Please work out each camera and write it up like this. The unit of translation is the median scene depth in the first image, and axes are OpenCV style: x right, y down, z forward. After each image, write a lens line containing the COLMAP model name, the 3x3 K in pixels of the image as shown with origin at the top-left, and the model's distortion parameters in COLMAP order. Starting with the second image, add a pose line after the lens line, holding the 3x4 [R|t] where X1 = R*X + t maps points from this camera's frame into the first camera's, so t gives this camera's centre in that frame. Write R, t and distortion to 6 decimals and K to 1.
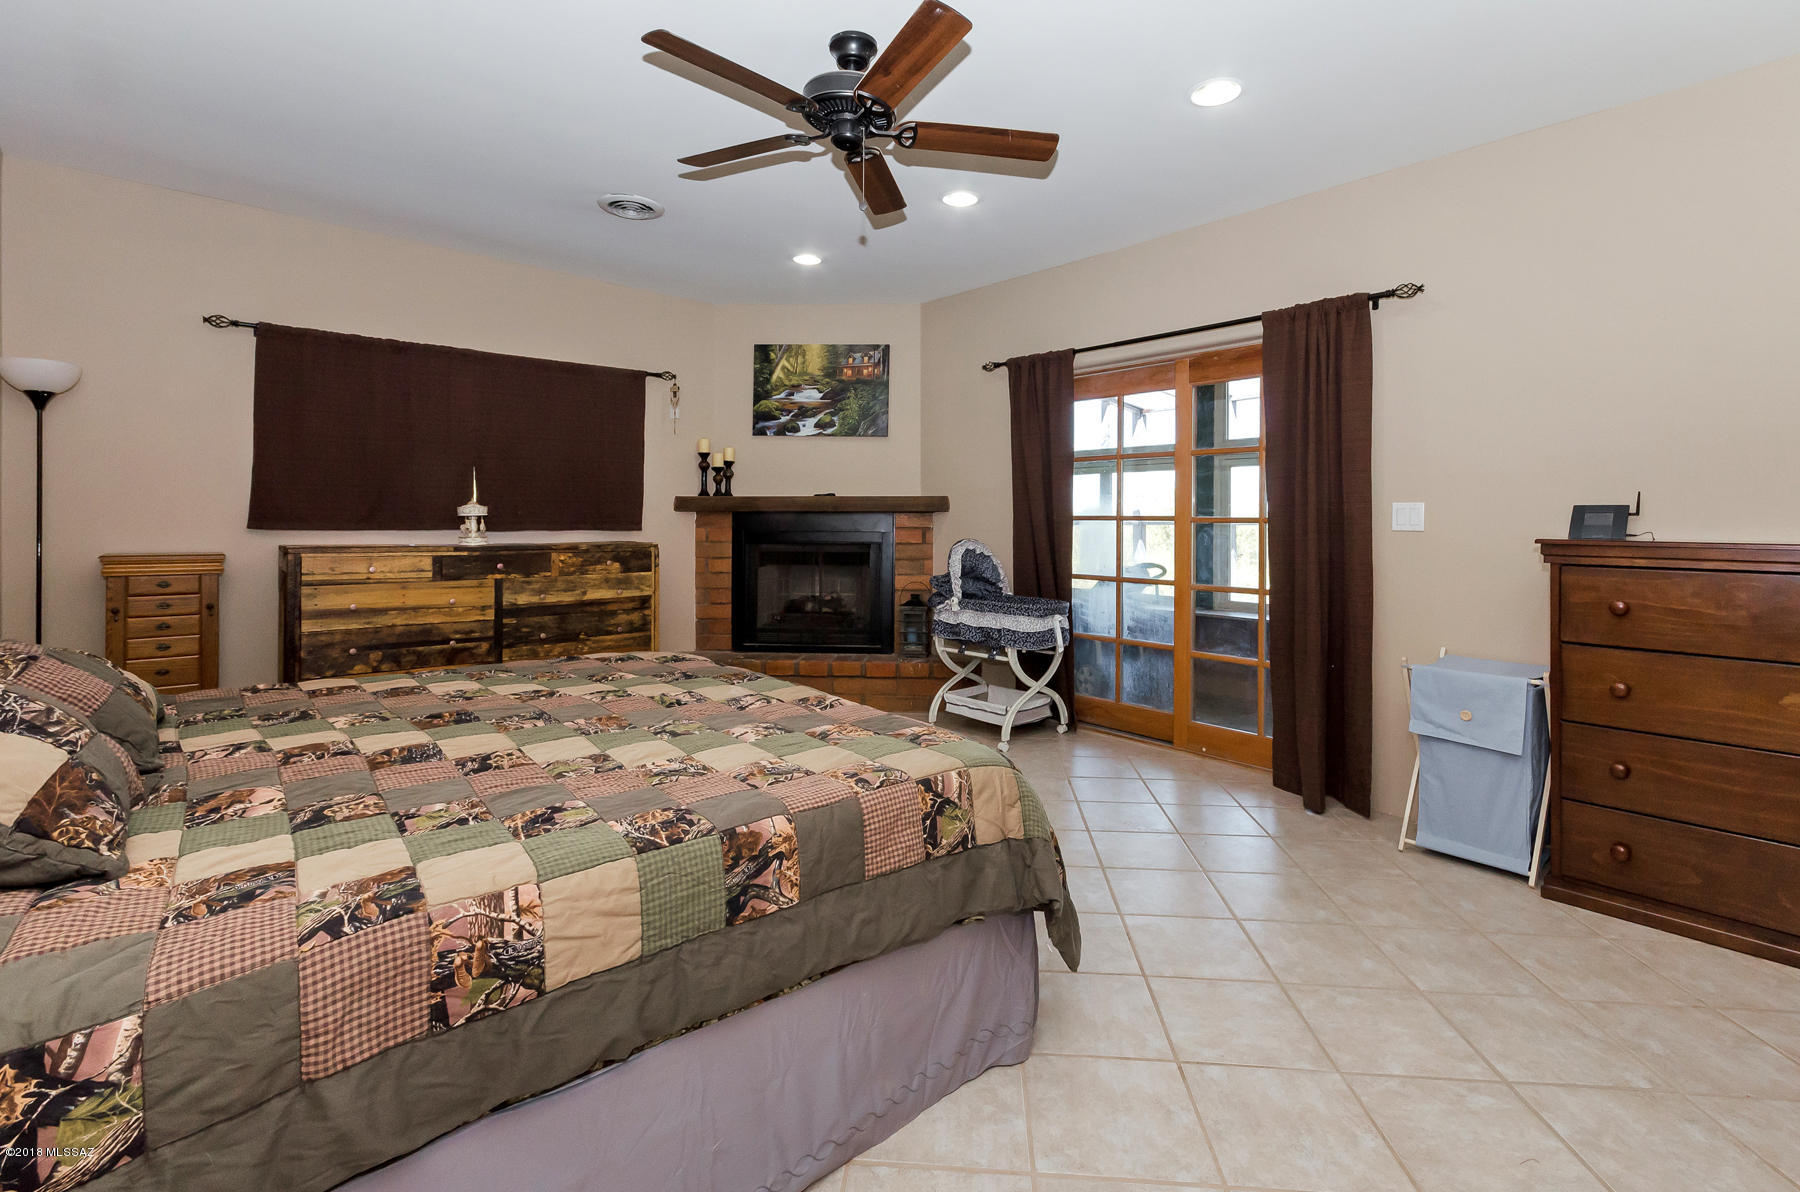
lens RADIAL K [[800.1, 0, 846.0], [0, 800.1, 523.0], [0, 0, 1]] dist [0.001498, 0.000746]
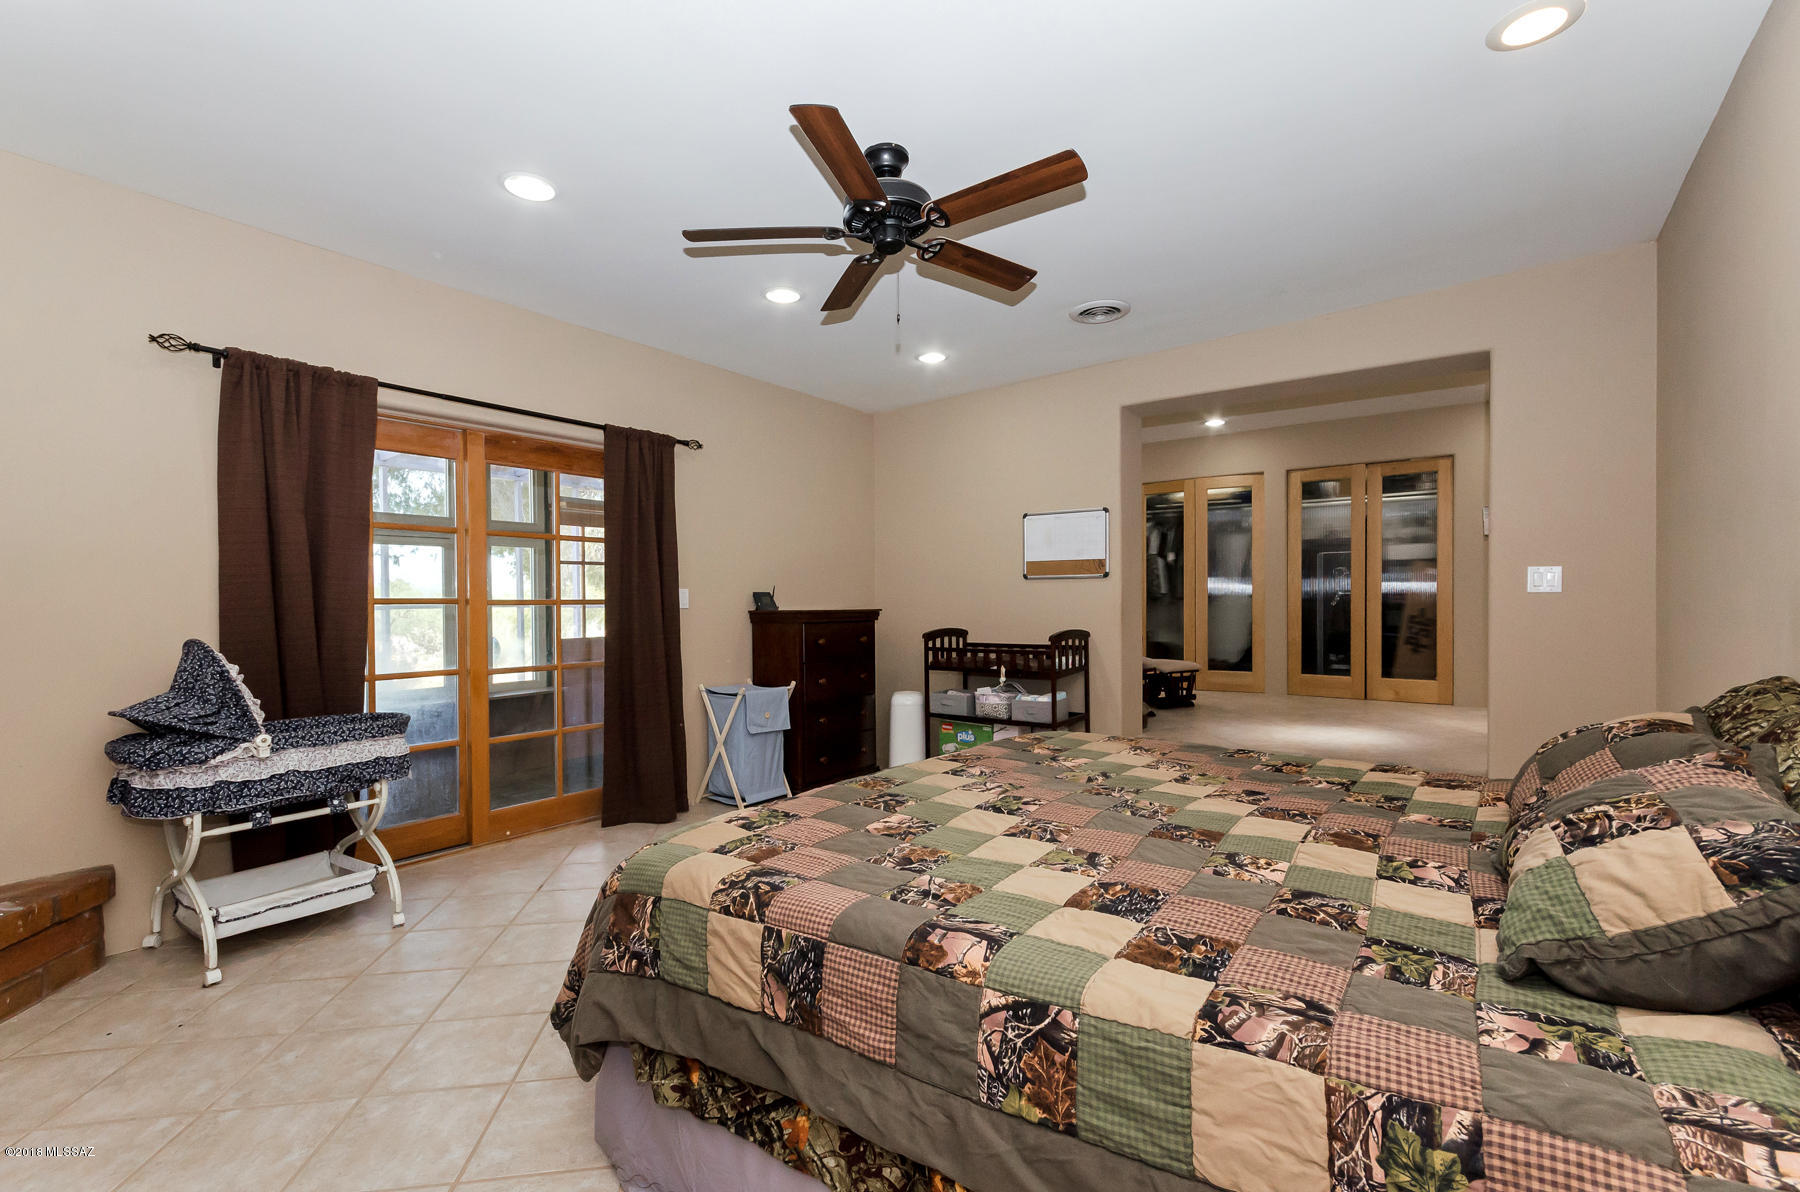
lens RADIAL K [[800.1, 0, 914.2], [0, 800.1, 603.5], [0, 0, 1]] dist [0.001498, 0.000746]
pose [[-0.236699, -0.009948, 0.971532, -0.768084], [0.009535, 0.999876, 0.012562, -0.011908], [-0.971536, 0.012237, -0.236575, 0.908803]]
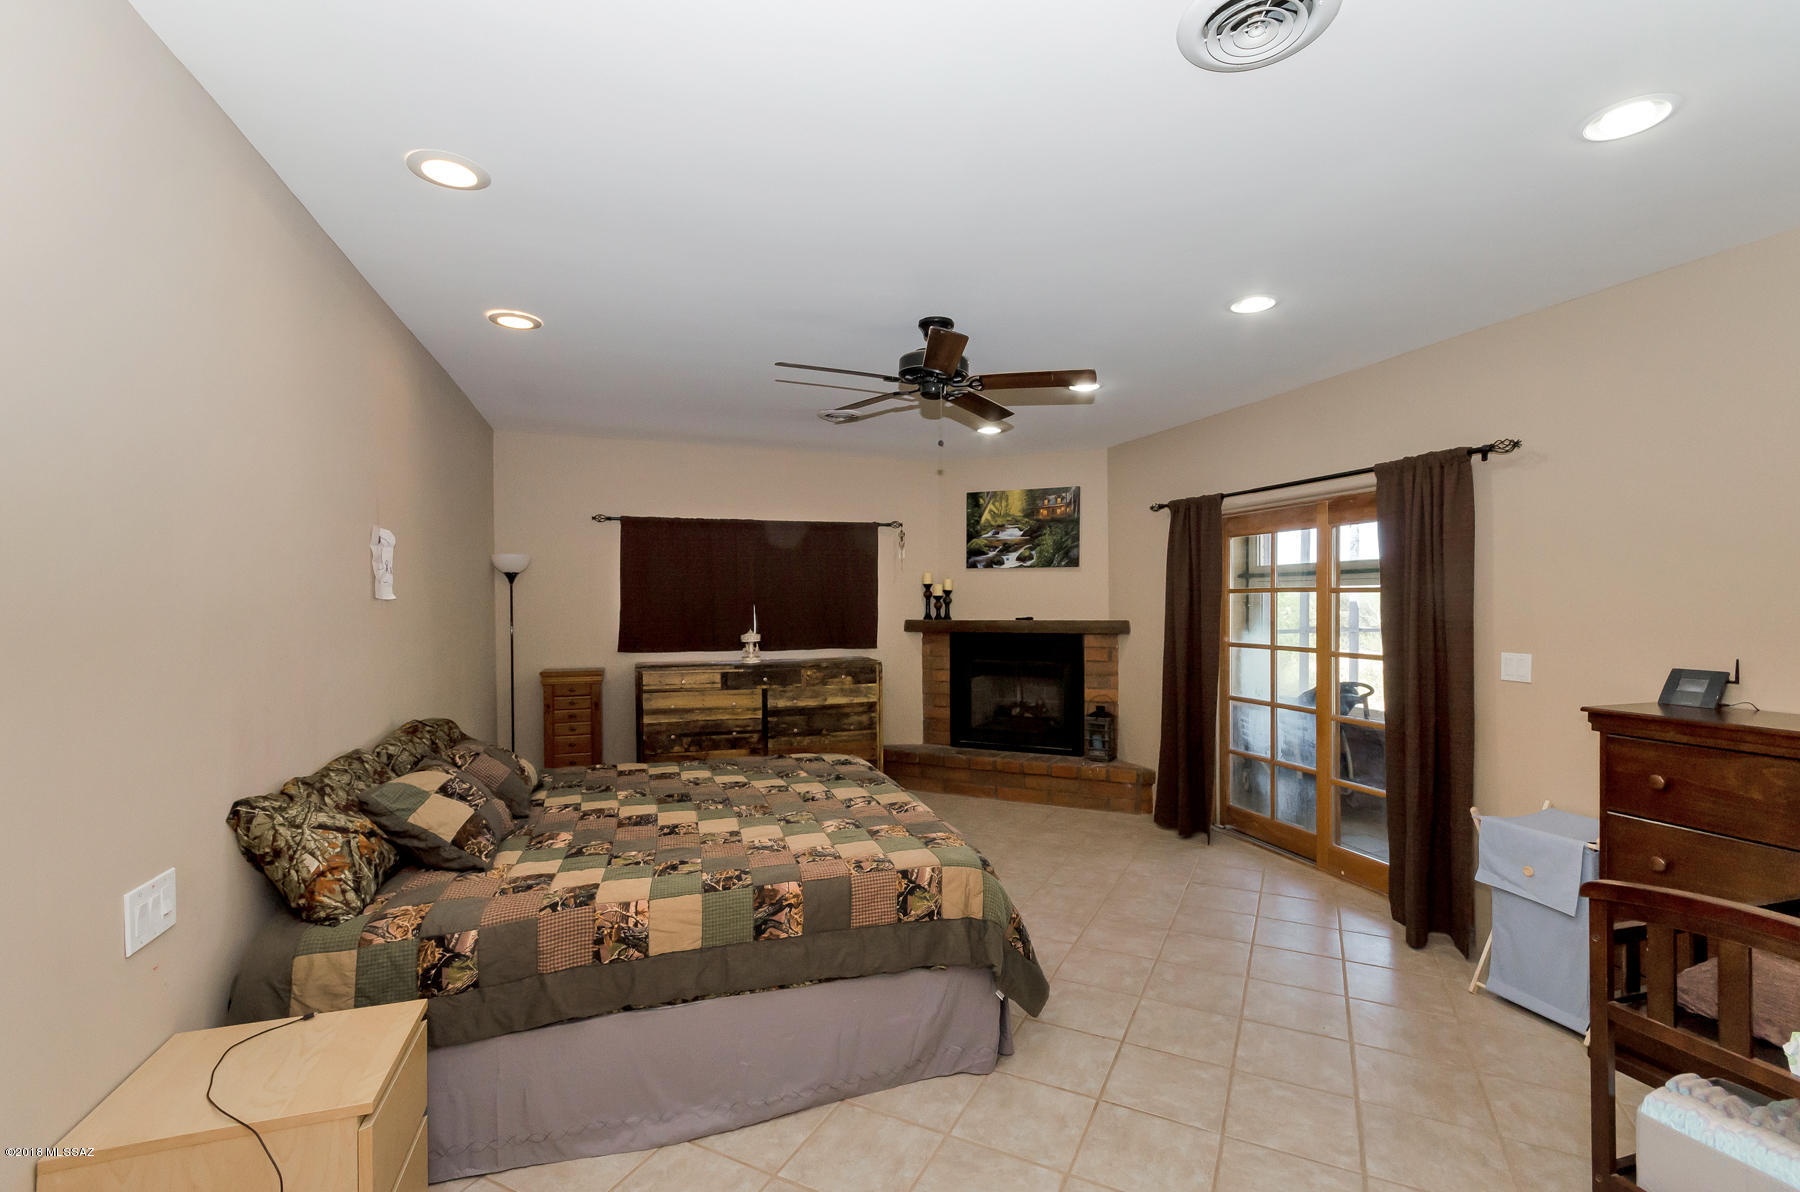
lens RADIAL K [[800.1, 0, 914.5], [0, 800.1, 591.4], [0, 0, 1]] dist [0.001498, 0.000746]
pose [[0.927121, -0.010056, -0.374627, 0.359691], [0.013640, 0.999883, 0.006917, -0.114568], [0.374514, -0.011523, 0.927150, -0.206880]]
